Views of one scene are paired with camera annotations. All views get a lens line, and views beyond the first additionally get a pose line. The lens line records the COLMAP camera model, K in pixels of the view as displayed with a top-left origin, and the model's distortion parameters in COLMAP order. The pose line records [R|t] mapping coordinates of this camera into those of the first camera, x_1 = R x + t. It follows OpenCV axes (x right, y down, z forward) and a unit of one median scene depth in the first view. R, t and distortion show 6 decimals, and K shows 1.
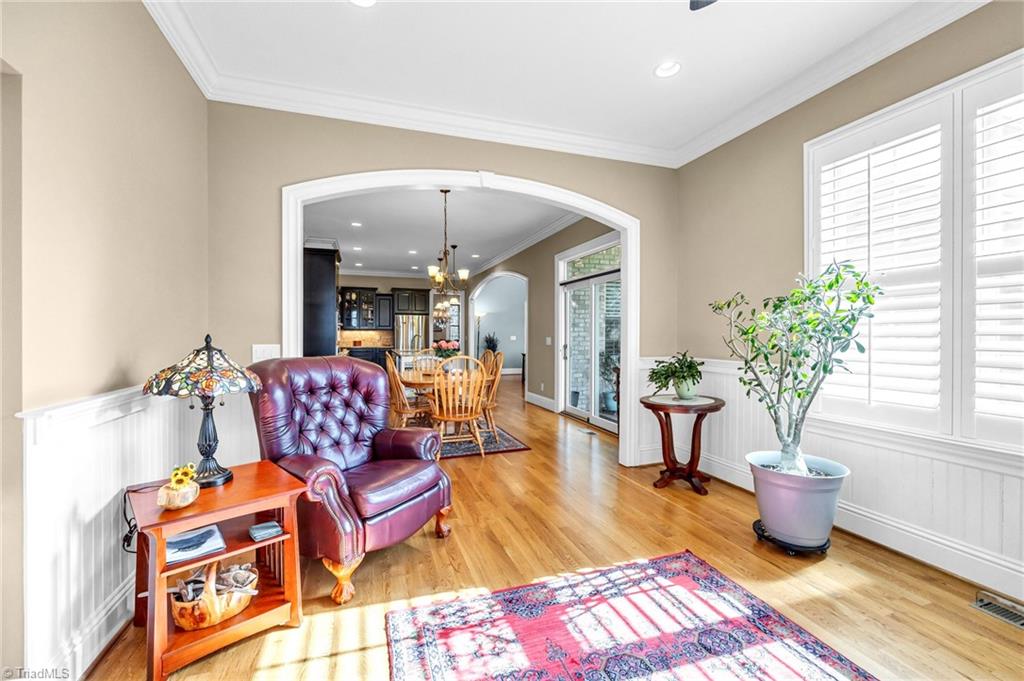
lens RADIAL K [[420.5, 0, 507.2], [0, 420.5, 335.1], [0, 0, 1]] dist [-0.003141, -0.000321]
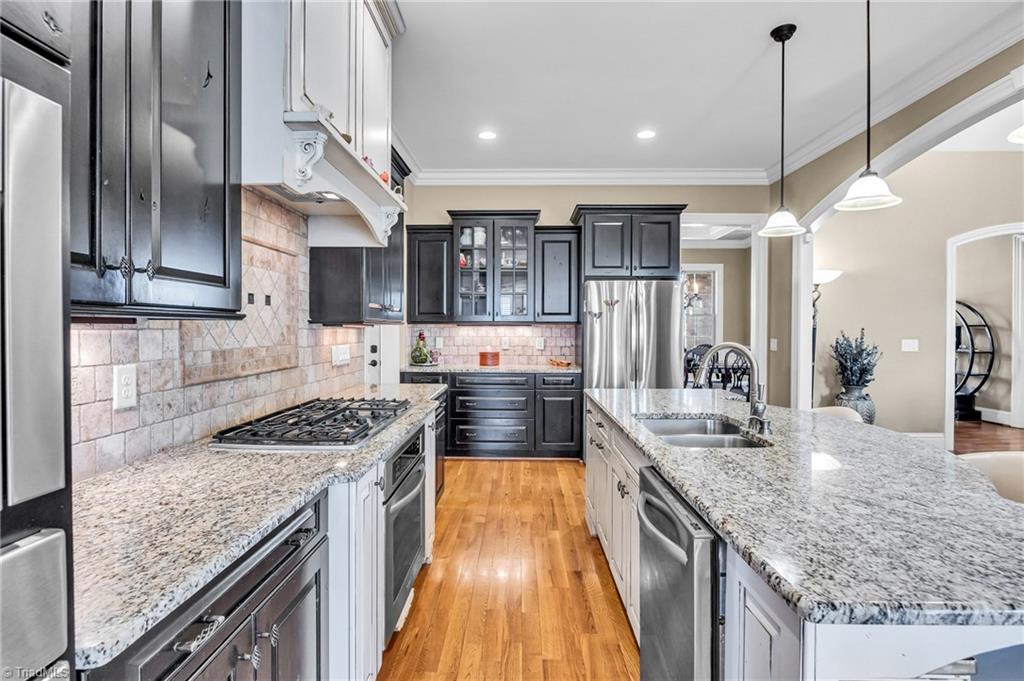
lens RADIAL K [[493.1, 0, 513.1], [0, 493.1, 332.8], [0, 0, 1]] dist [0.000012, -0.000030]
pose [[0.940050, 0.000741, -0.341036, -0.180128], [0.000162, 0.999997, 0.002621, -0.005473], [0.341037, -0.002519, 0.940047, 0.579048]]
